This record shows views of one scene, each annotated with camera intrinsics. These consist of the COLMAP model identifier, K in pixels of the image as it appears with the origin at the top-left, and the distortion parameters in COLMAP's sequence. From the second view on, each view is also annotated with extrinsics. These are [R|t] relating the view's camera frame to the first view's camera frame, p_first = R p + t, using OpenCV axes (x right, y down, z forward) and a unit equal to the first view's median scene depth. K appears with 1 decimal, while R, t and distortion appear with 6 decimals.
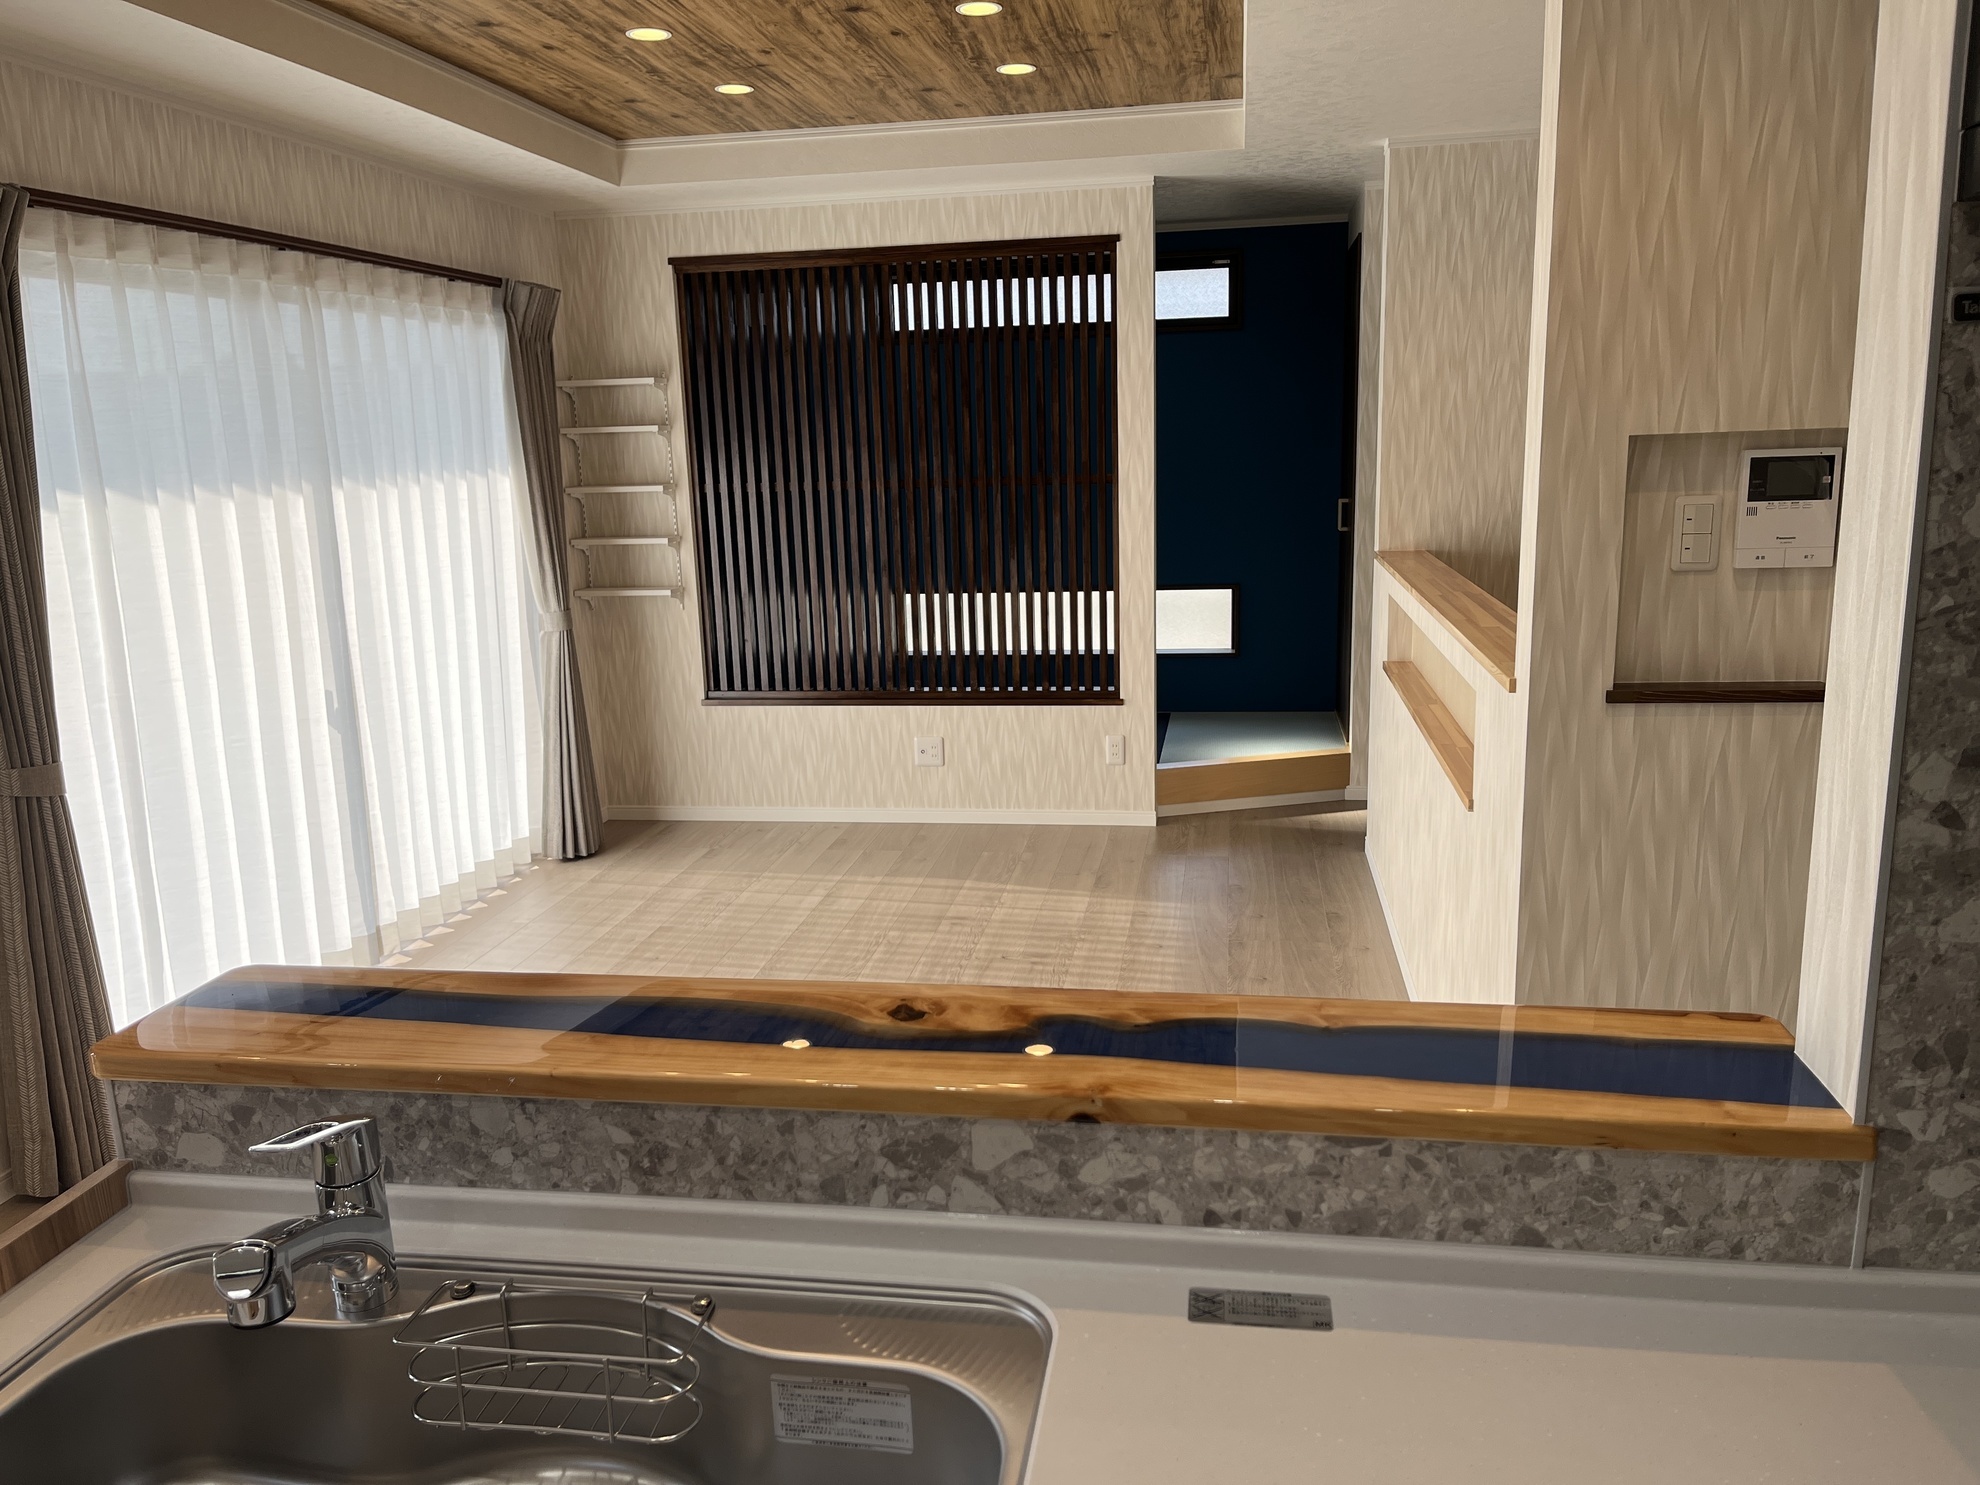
lens RADIAL K [[1488.8, 0, 981.8], [0, 1488.8, 756.7], [0, 0, 1]] dist [0.068055, -0.092699]
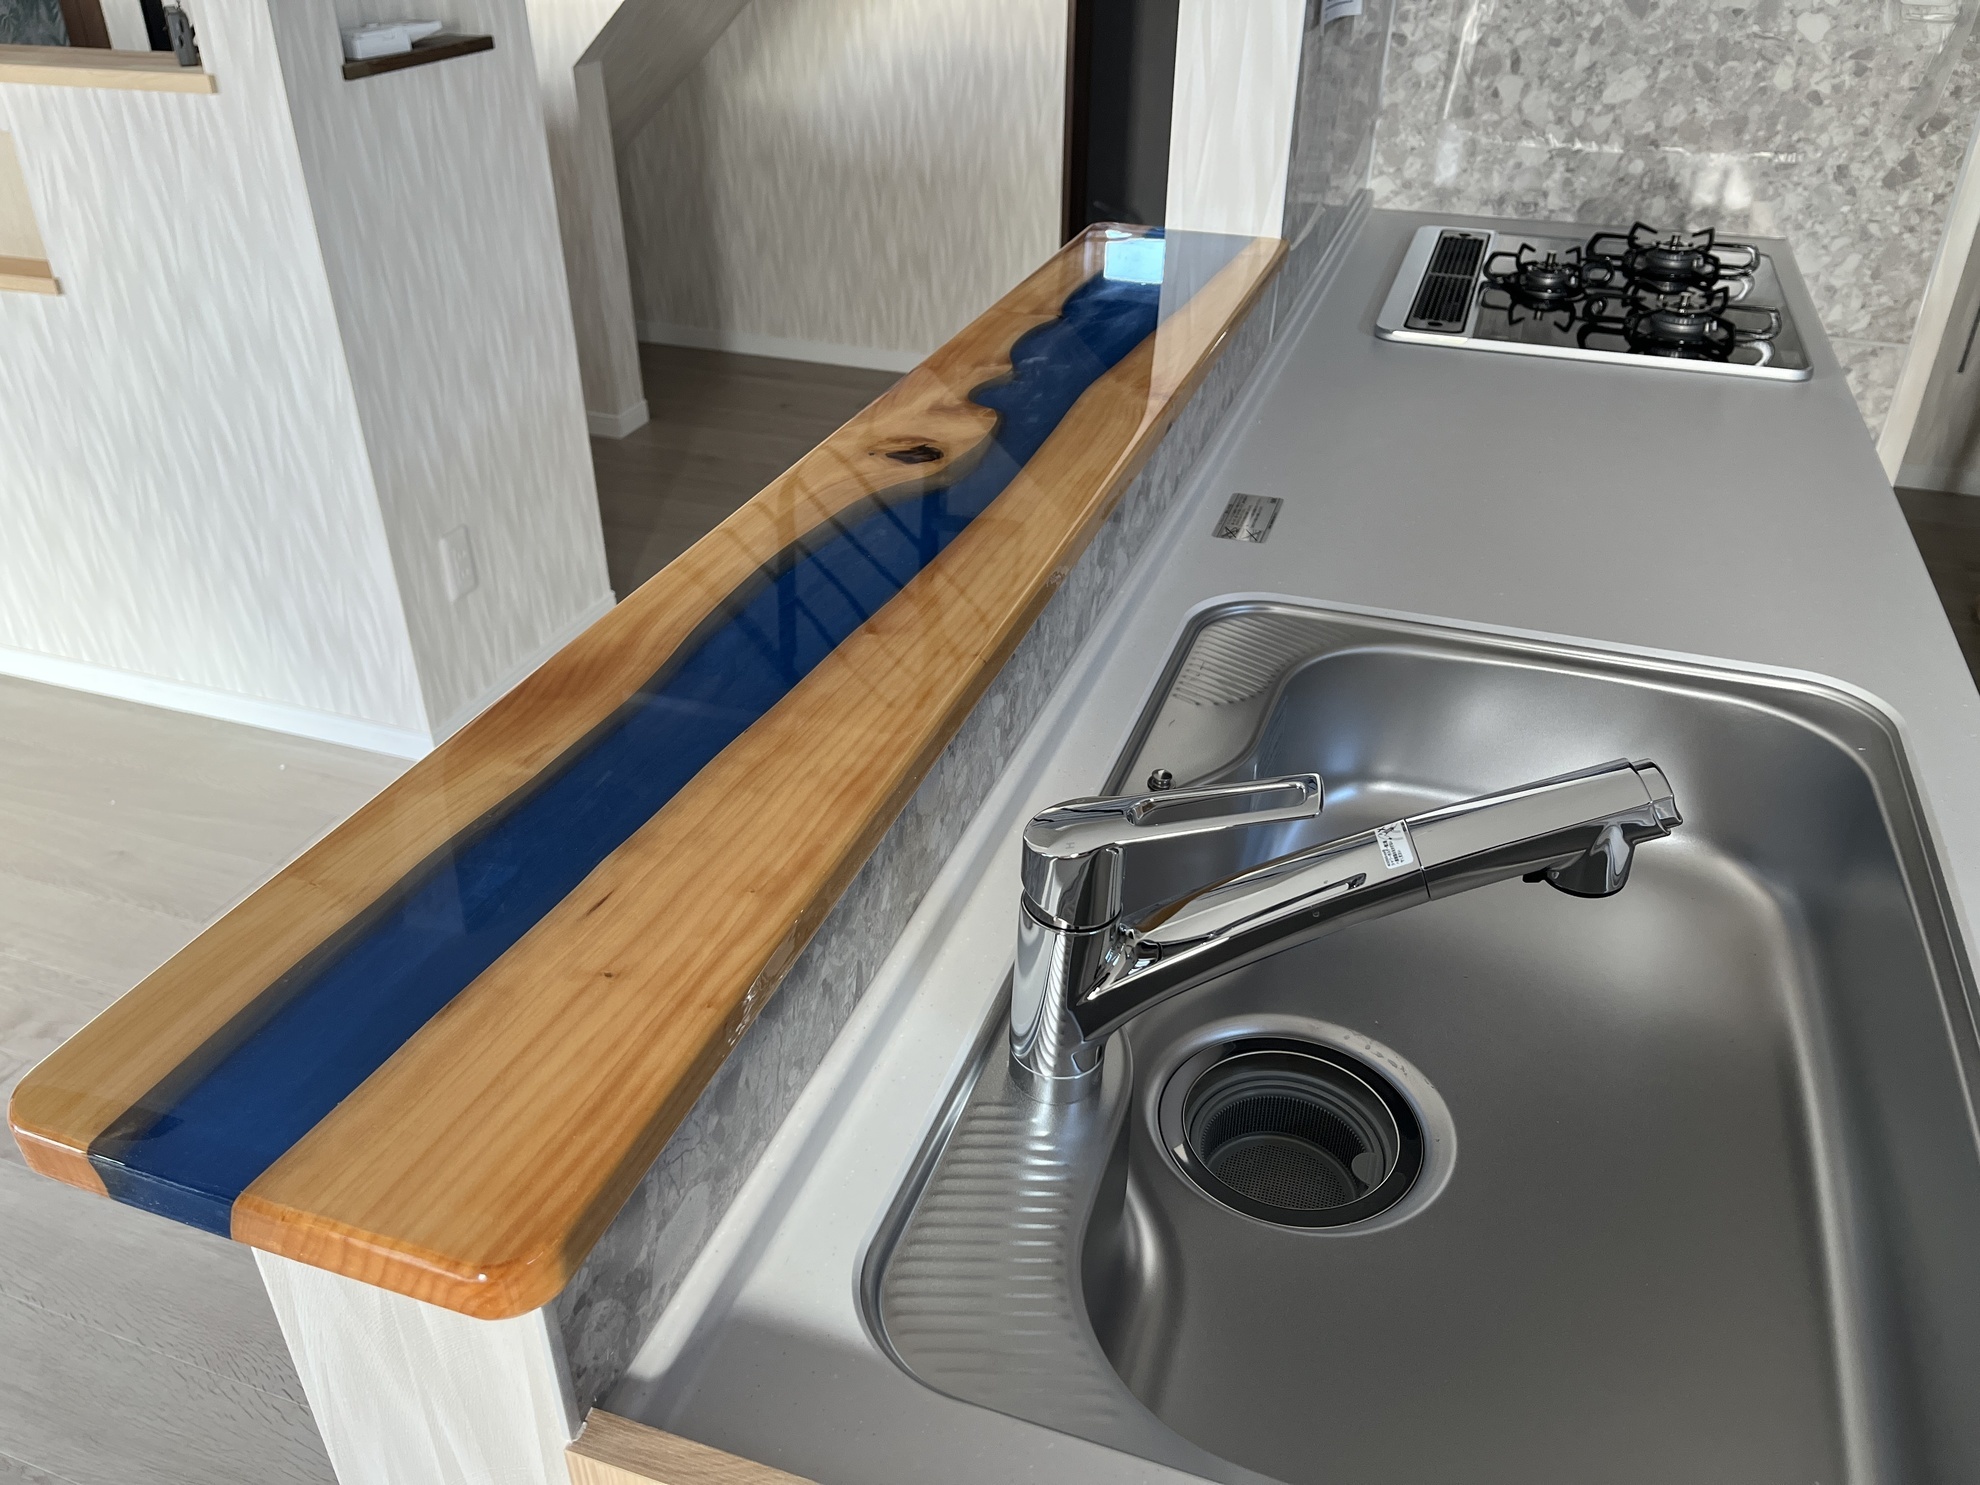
lens RADIAL K [[1488.8, 0, 997.2], [0, 1488.8, 747.0], [0, 0, 1]] dist [0.068055, -0.092699]
pose [[0.159603, -0.493989, 0.854694, -0.209913], [0.197892, 0.864228, 0.462545, -0.014067], [-0.967143, 0.095314, 0.235690, 0.204464]]
